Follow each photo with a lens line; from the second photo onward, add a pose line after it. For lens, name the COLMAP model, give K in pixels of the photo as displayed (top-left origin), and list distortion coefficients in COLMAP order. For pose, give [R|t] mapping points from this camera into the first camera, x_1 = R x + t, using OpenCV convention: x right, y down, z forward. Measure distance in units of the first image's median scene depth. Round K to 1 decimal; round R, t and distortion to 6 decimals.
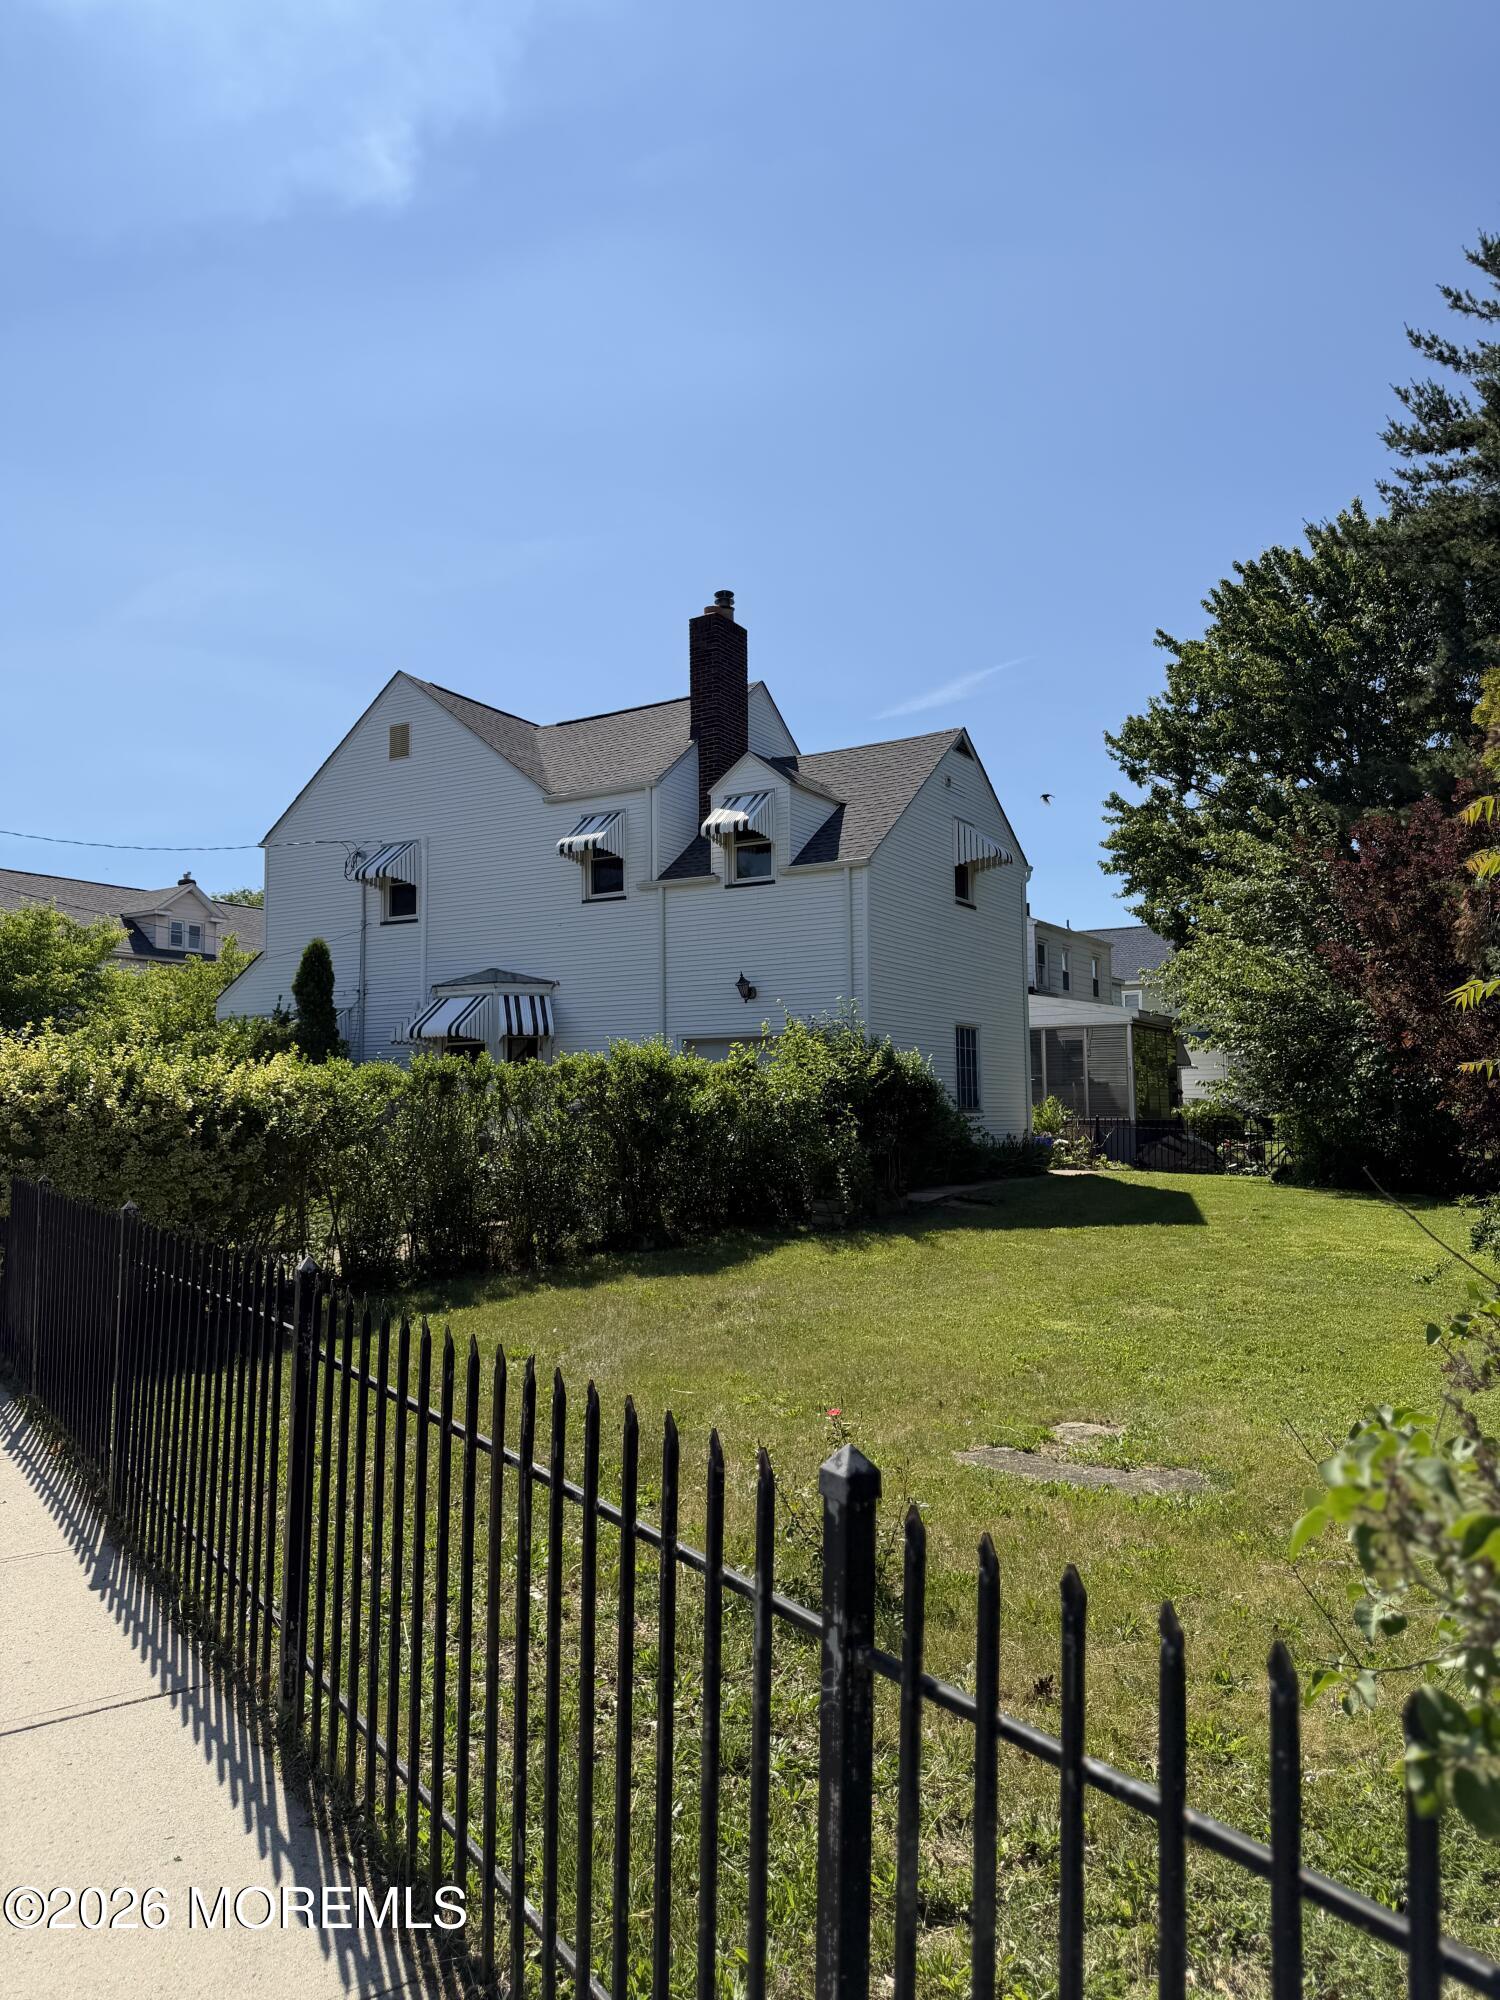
lens RADIAL K [[1438.7, 0, 750.0], [0, 1438.7, 1000.0], [0, 0, 1]] dist [0.095811, -0.001097]
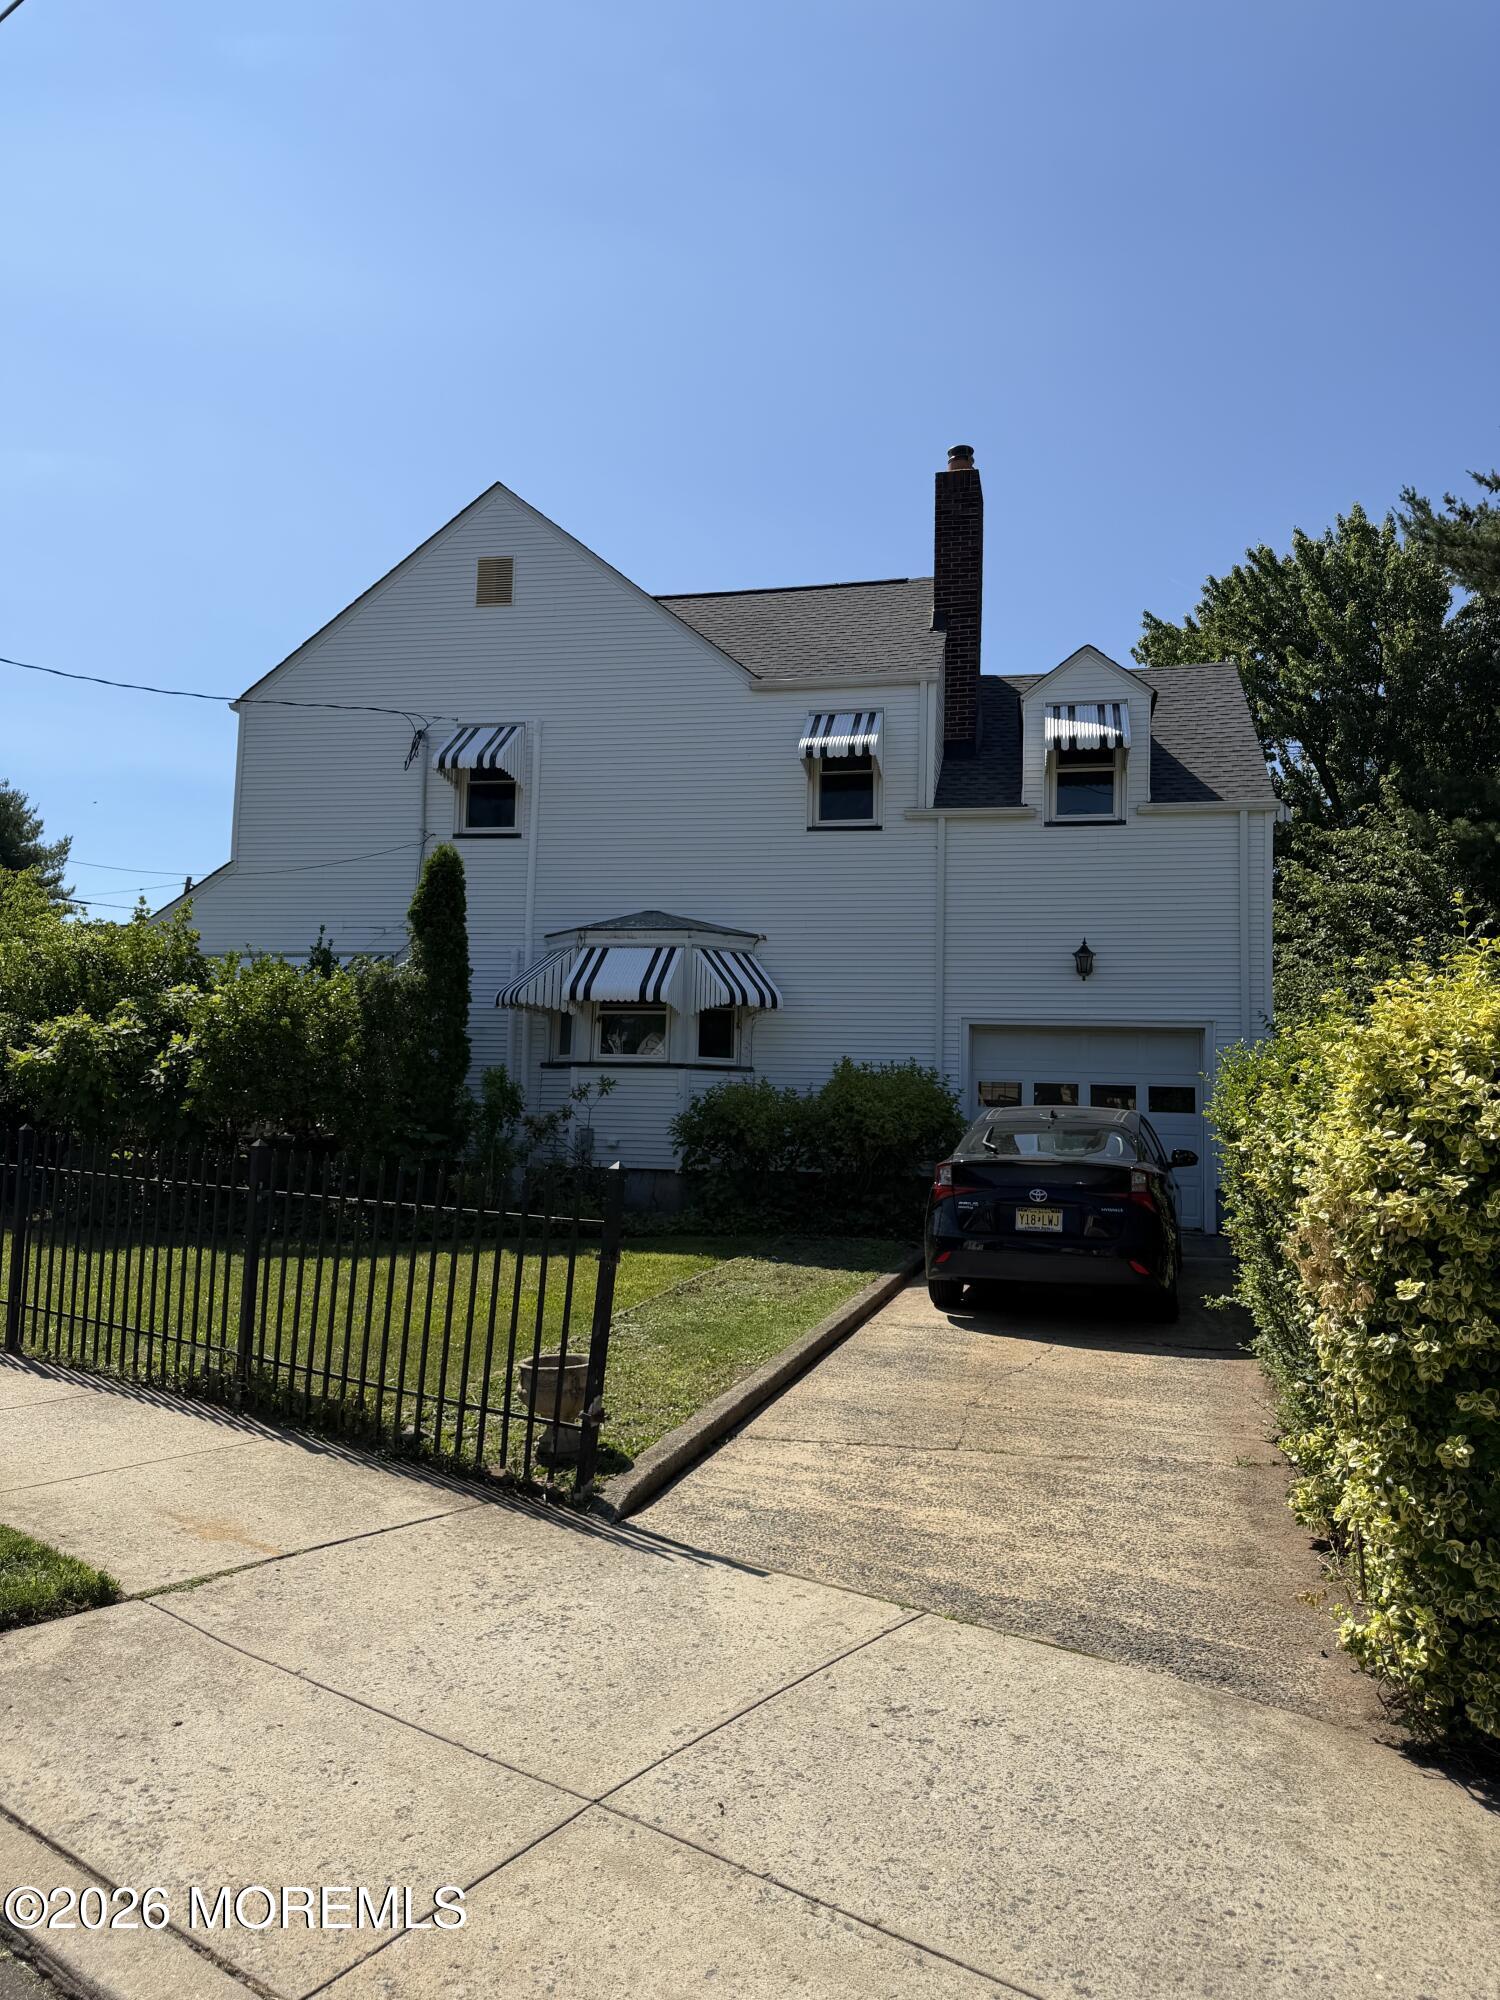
lens RADIAL K [[1438.7, 0, 750.0], [0, 1438.7, 1000.0], [0, 0, 1]] dist [0.095811, -0.001097]
pose [[0.942711, 0.060904, 0.328003, -0.373340], [-0.060438, 0.998104, -0.011627, 0.028719], [-0.328090, -0.008863, 0.944605, 0.309982]]
